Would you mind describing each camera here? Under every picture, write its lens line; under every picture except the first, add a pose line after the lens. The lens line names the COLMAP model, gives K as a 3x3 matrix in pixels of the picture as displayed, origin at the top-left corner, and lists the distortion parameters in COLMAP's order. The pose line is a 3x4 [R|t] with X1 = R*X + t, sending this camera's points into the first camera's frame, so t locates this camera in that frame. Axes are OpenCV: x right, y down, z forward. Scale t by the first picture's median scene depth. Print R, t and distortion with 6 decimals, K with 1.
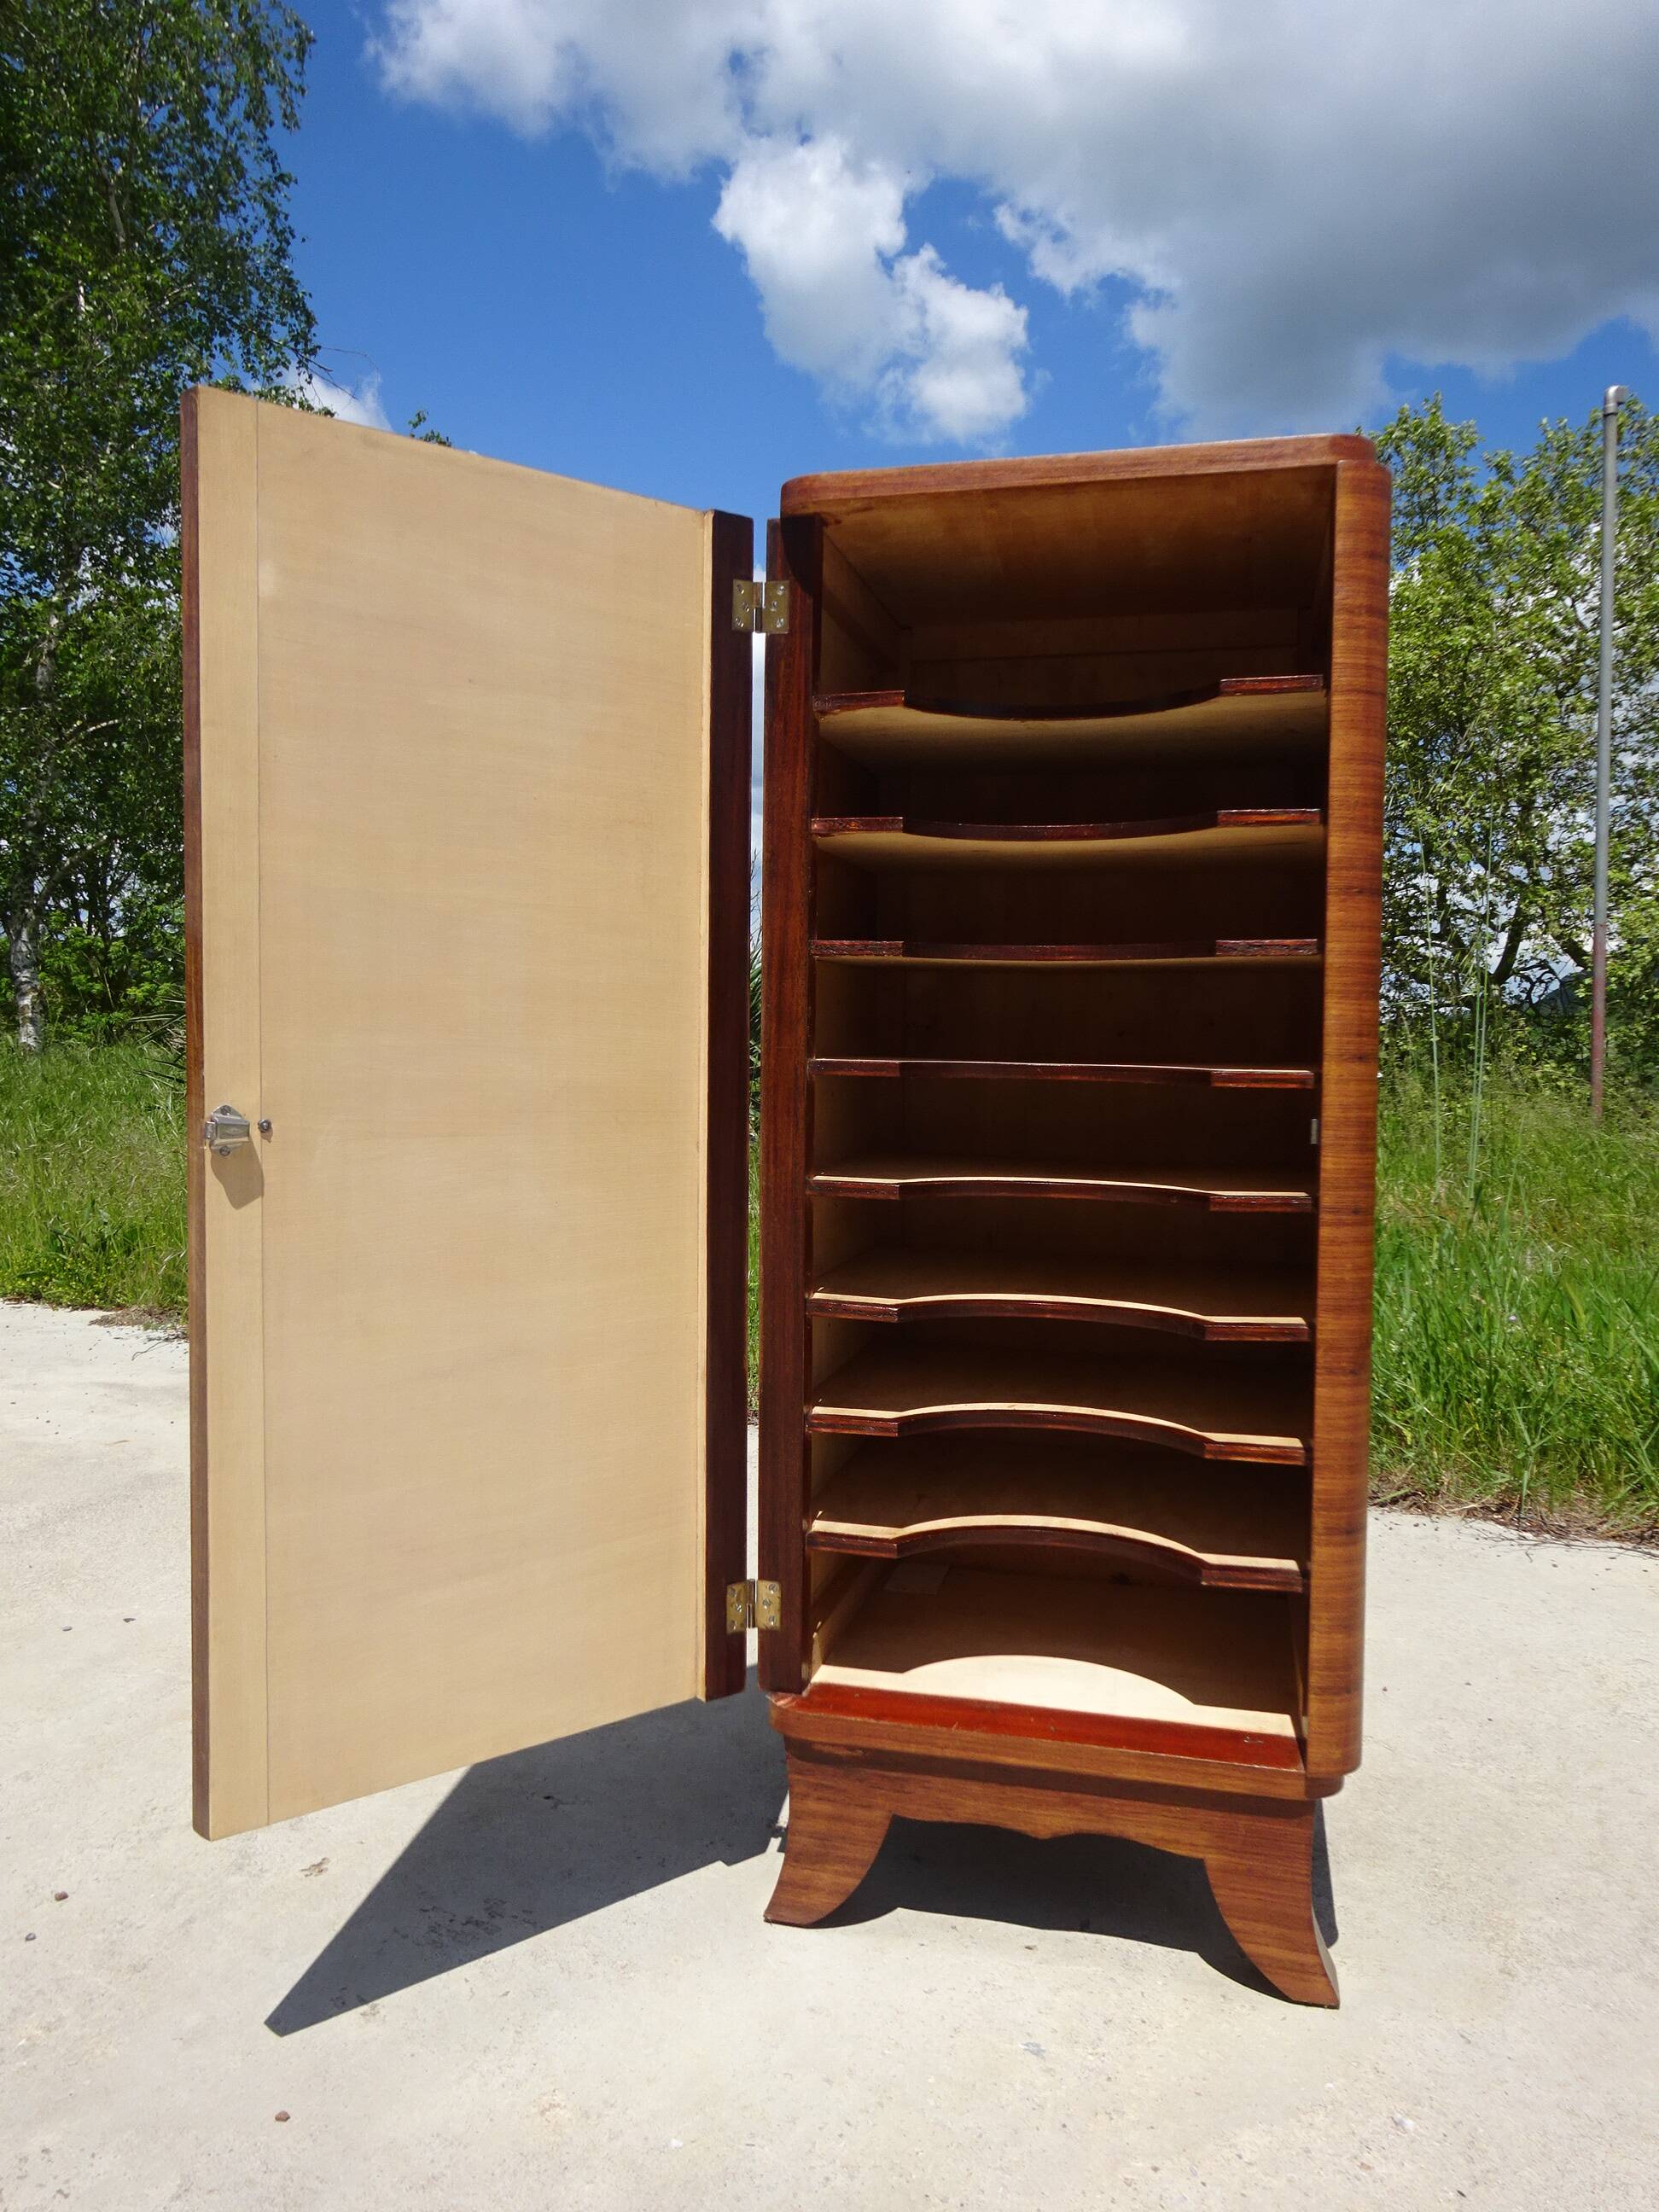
lens RADIAL K [[1622.4, 0, 826.8], [0, 1622.4, 1106.5], [0, 0, 1]] dist [0.021602, -0.031644]
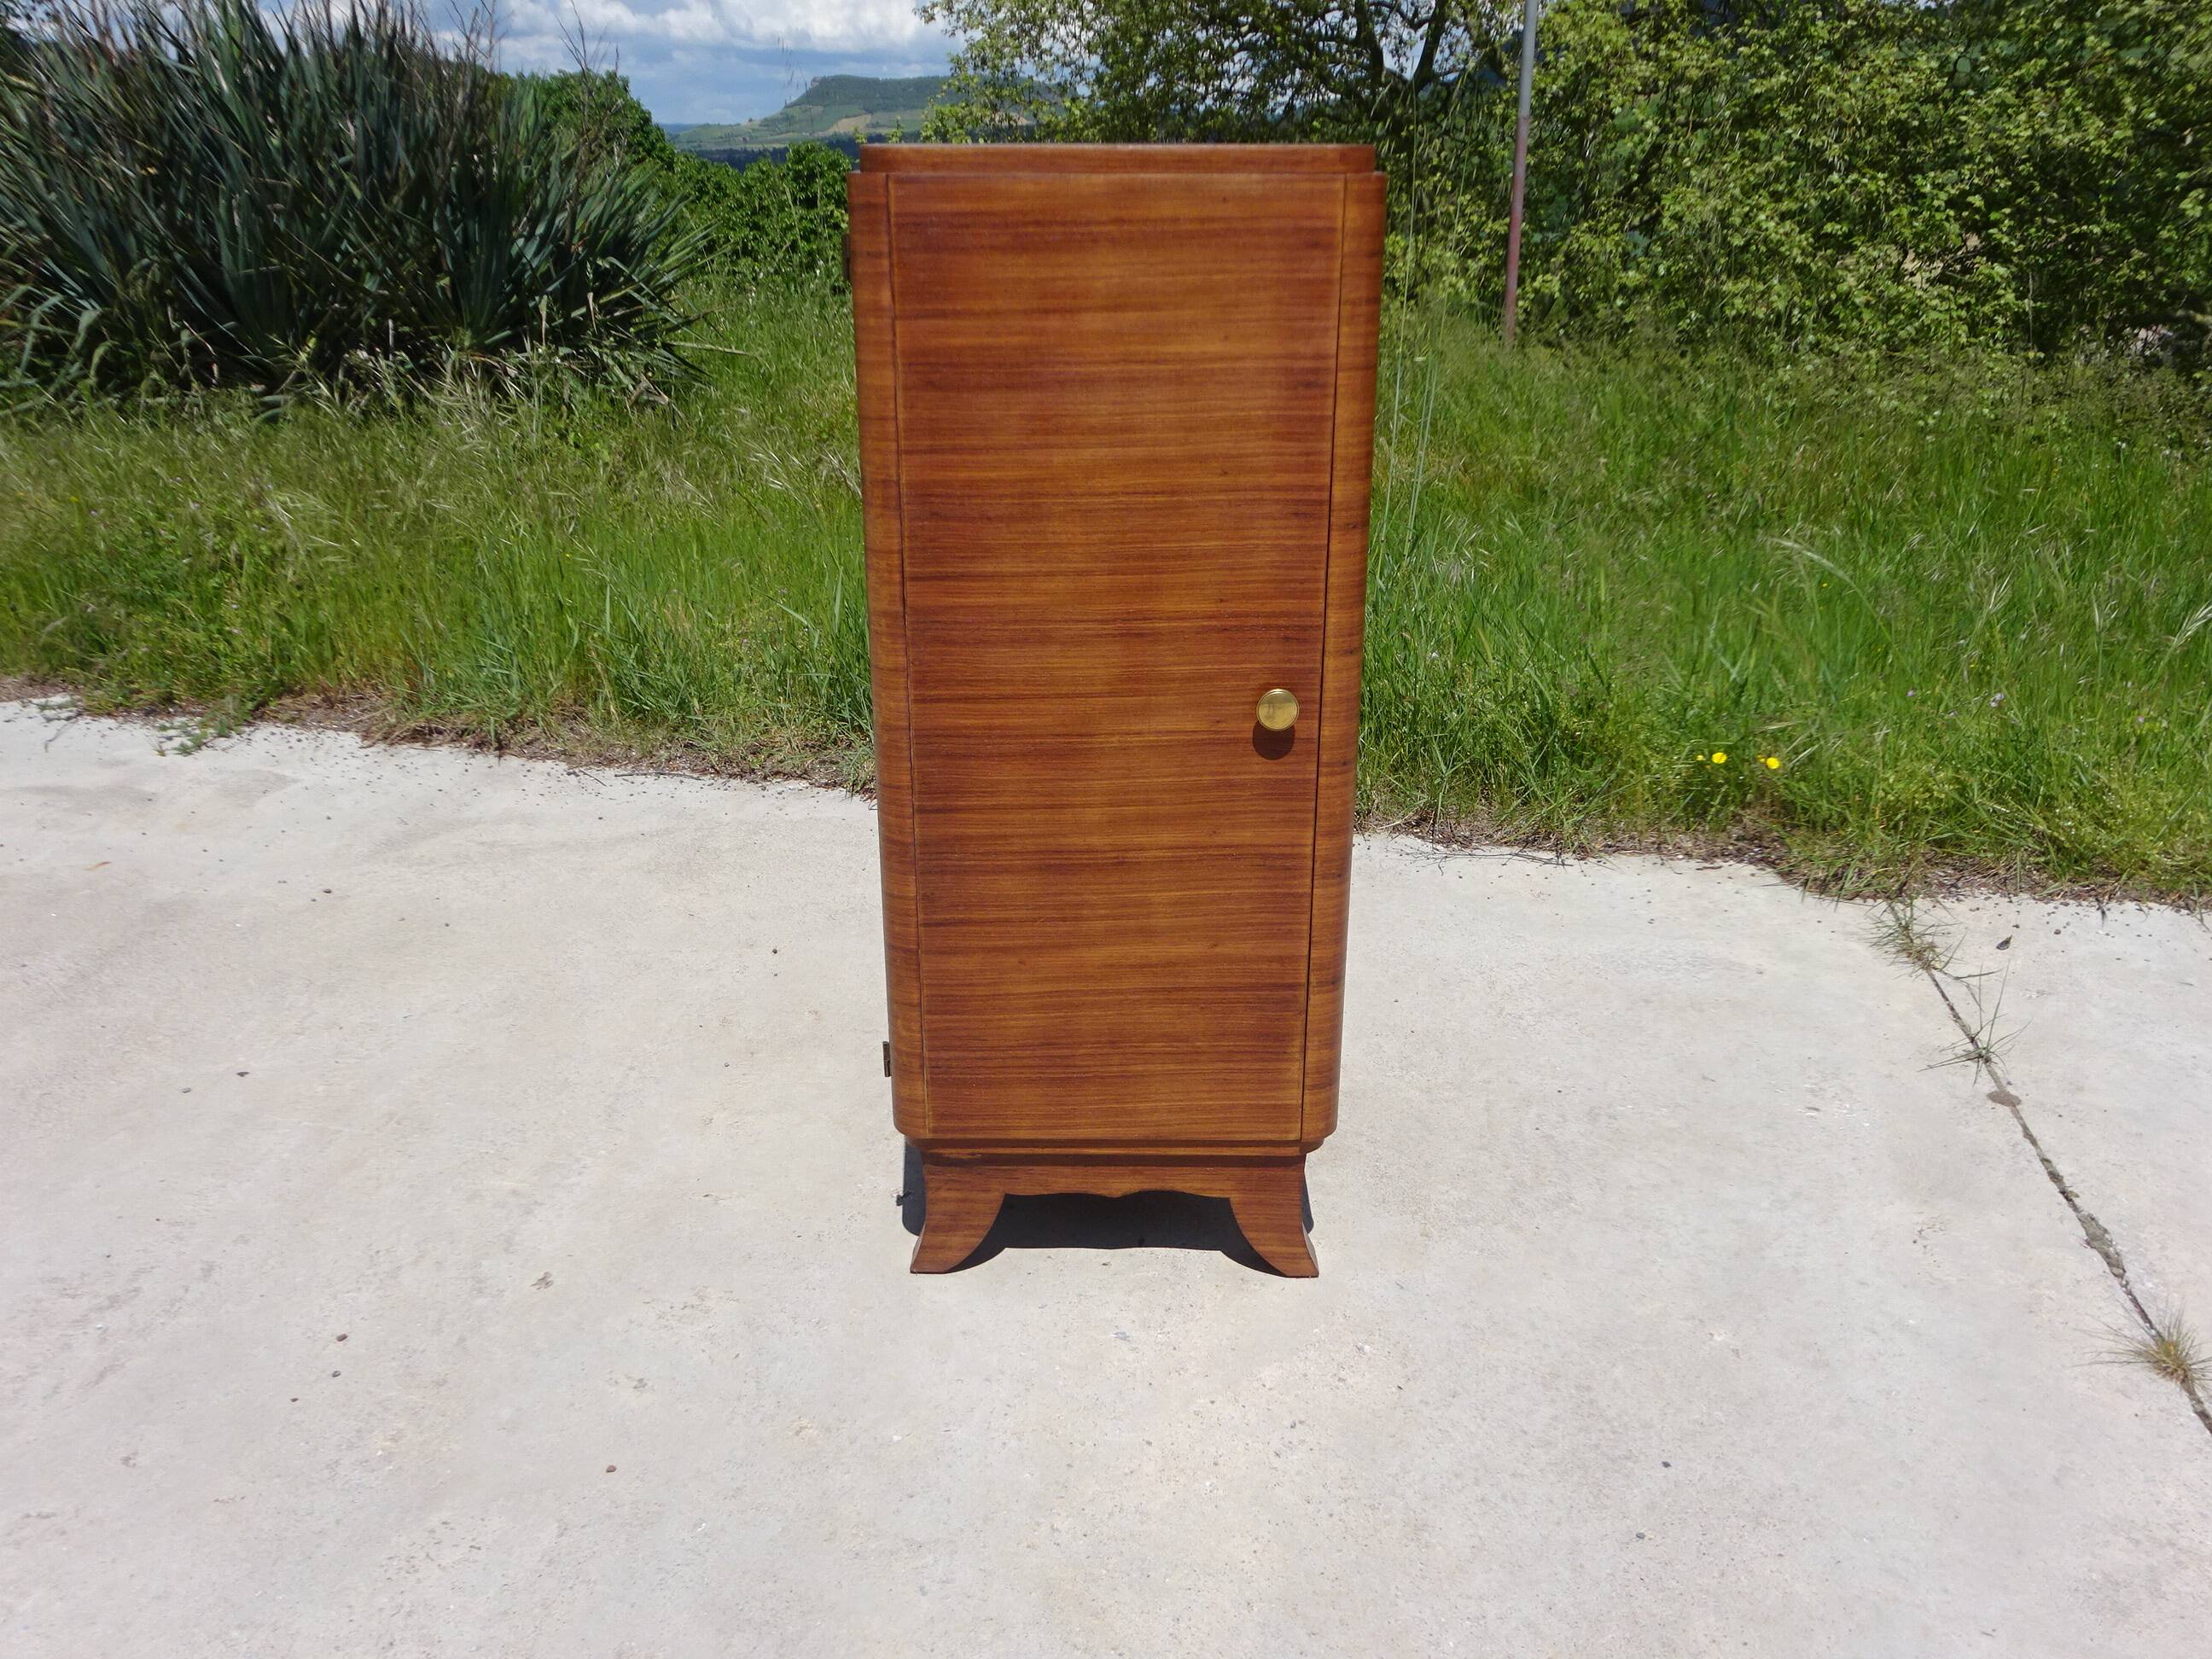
lens RADIAL K [[1813.2, 0, 1123.3], [0, 1813.2, 836.3], [0, 0, 1]] dist [0.004849, -0.001441]
pose [[0.970378, -0.093481, 0.222774, -0.169684], [0.015777, 0.944658, 0.327678, -0.332750], [-0.241076, -0.314457, 0.918150, -0.309074]]
